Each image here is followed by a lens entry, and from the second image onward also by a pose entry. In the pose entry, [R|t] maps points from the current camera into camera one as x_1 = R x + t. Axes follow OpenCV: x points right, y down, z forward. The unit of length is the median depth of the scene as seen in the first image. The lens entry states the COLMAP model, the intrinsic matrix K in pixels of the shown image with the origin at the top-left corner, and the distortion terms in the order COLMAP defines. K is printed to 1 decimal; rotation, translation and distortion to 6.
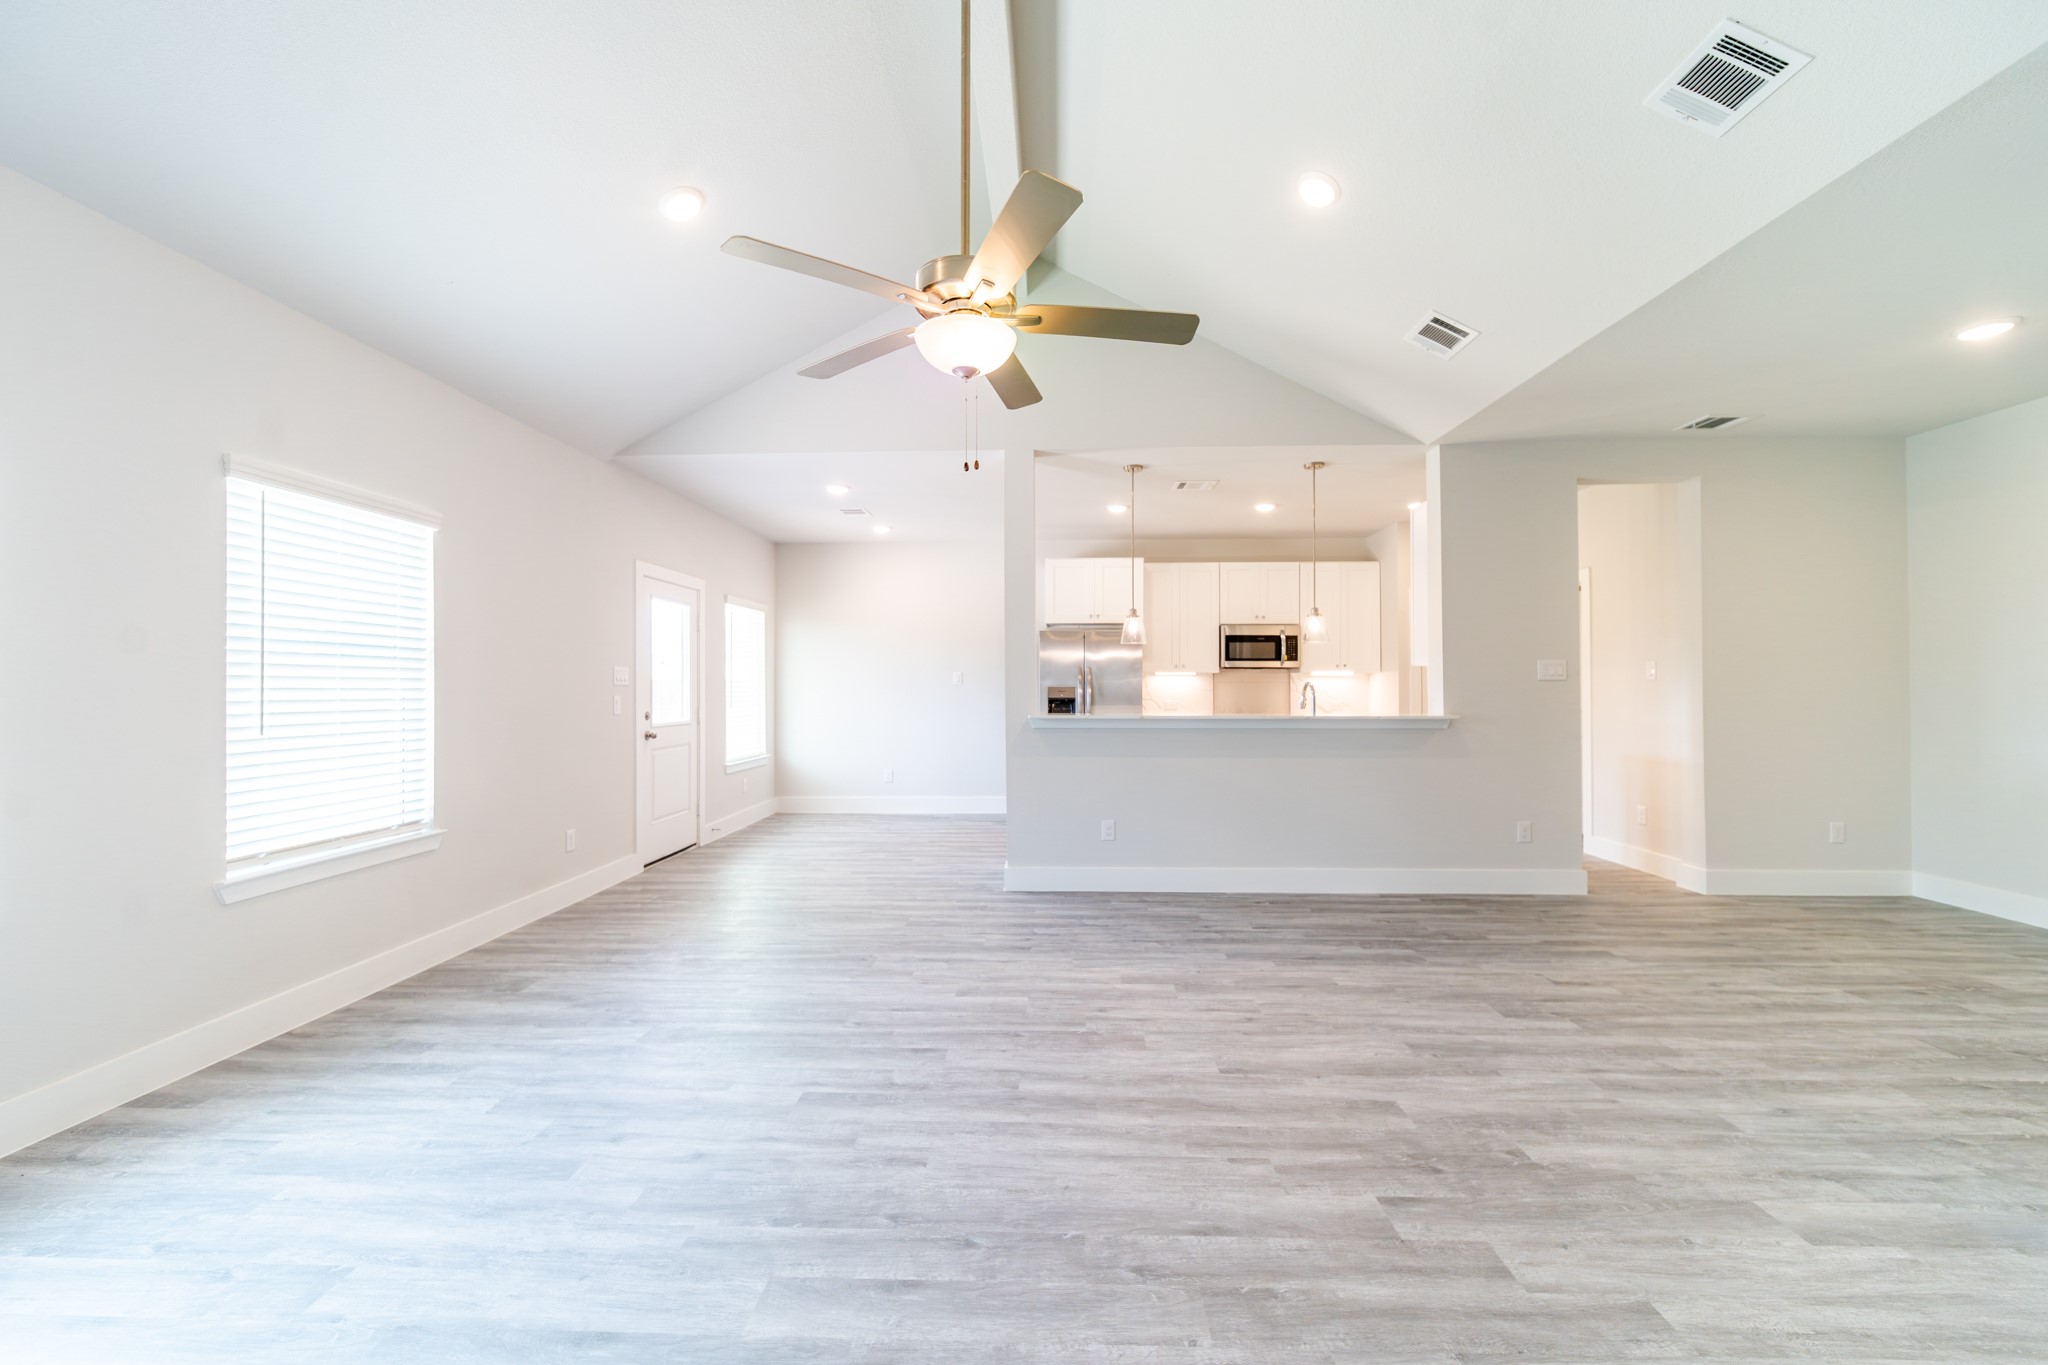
lens RADIAL K [[765.8, 0, 1024.0], [0, 765.8, 682.5], [0, 0, 1]] dist [-0.002387, -0.000620]
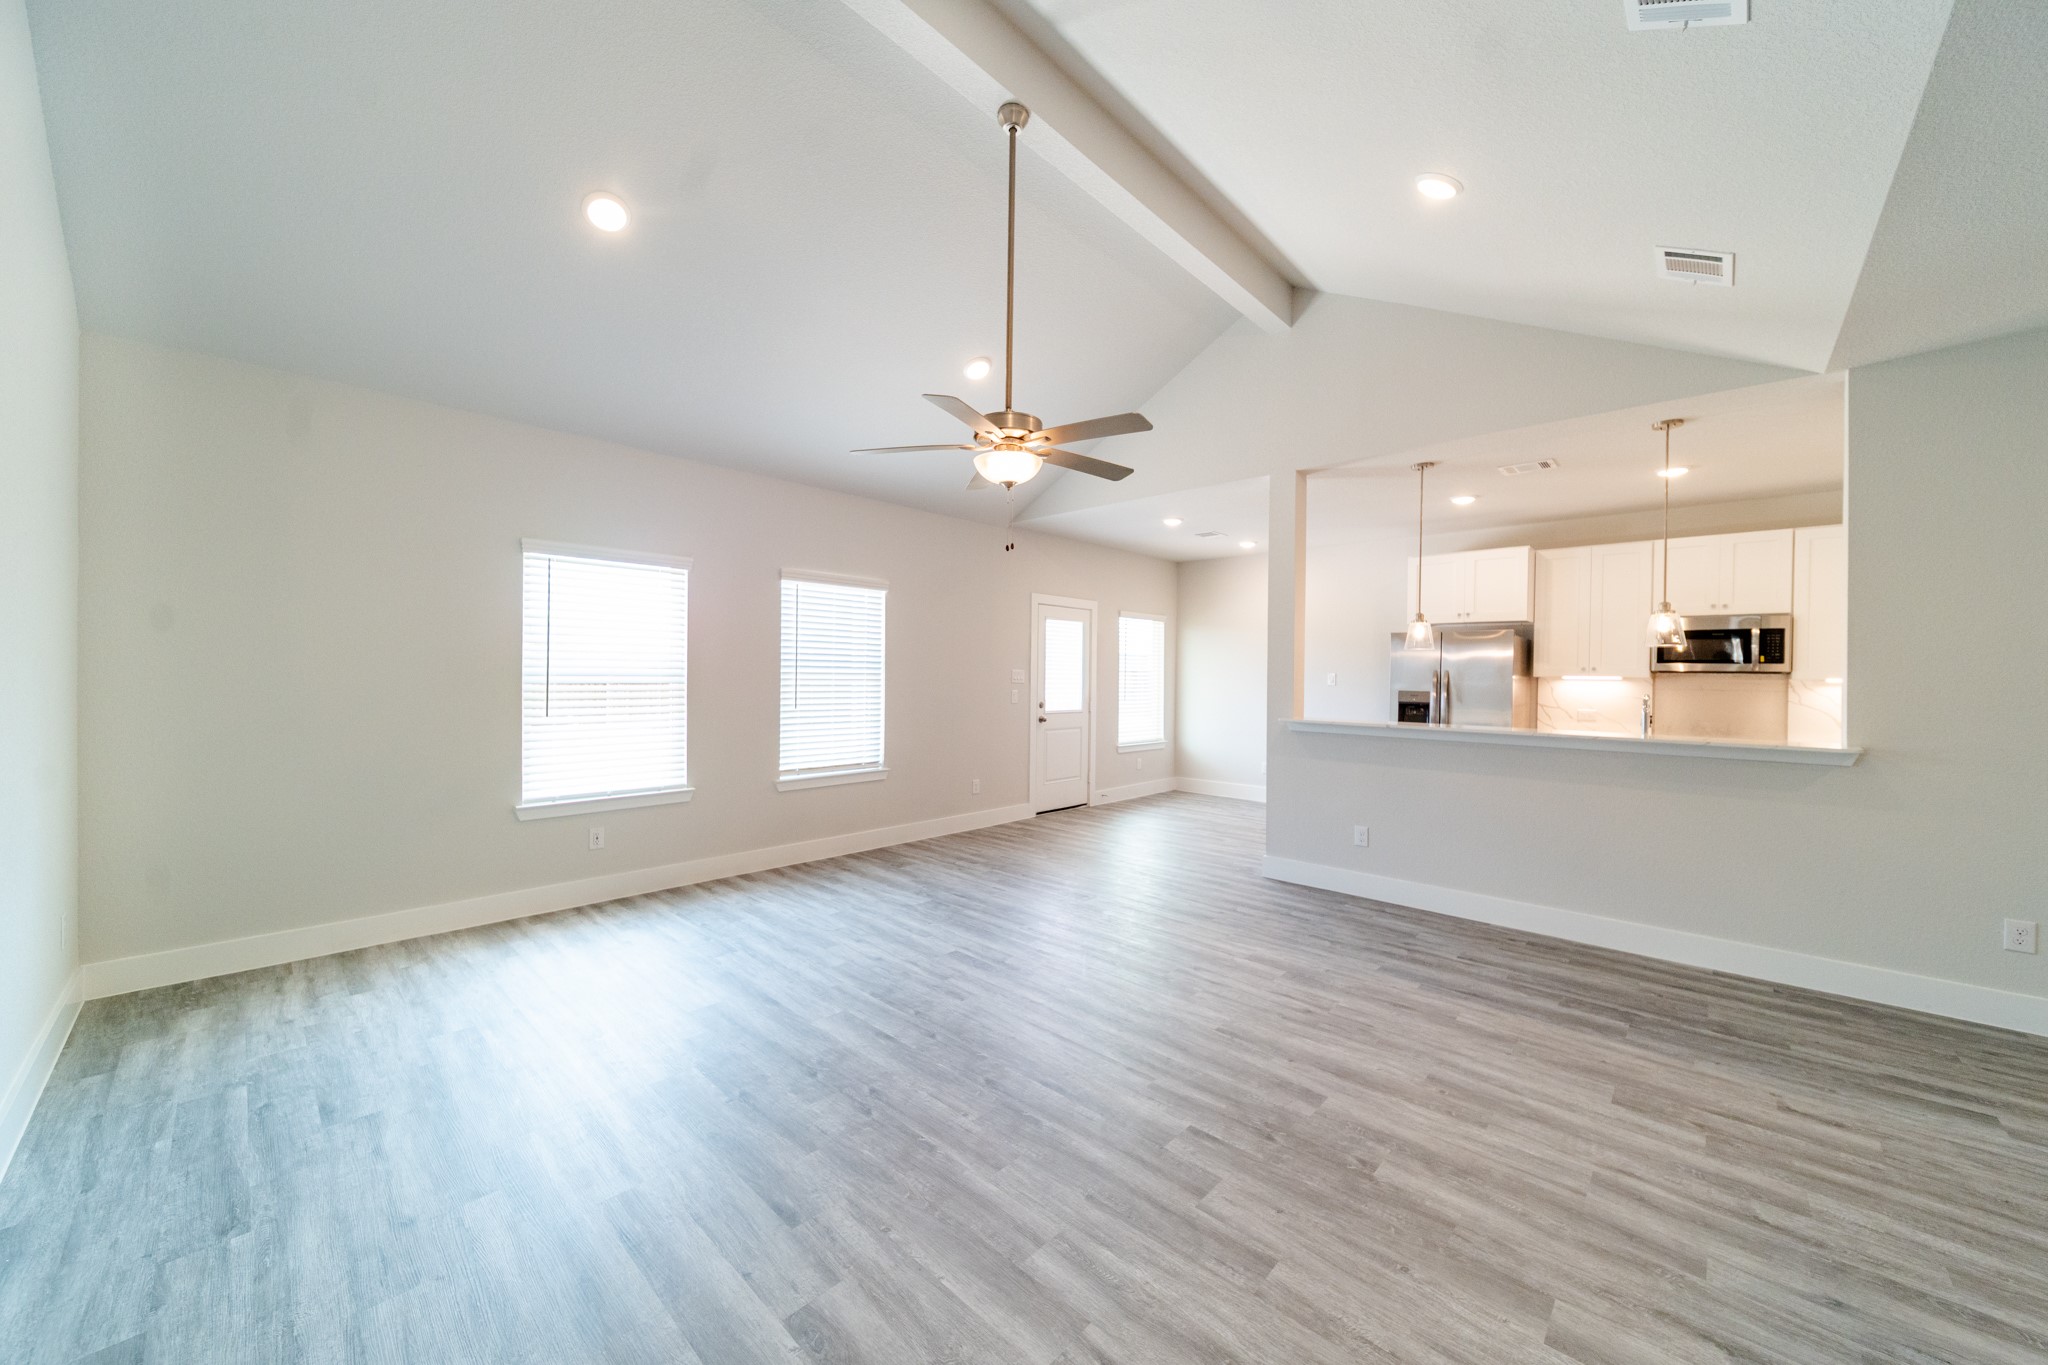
lens RADIAL K [[737.5, 0, 1024.0], [0, 737.5, 682.5], [0, 0, 1]] dist [-0.000716, -0.001737]
pose [[0.752040, 0.017828, -0.658877, 0.593473], [-0.009565, 0.999824, 0.016136, -0.030470], [0.659048, -0.005833, 0.752078, -0.034115]]
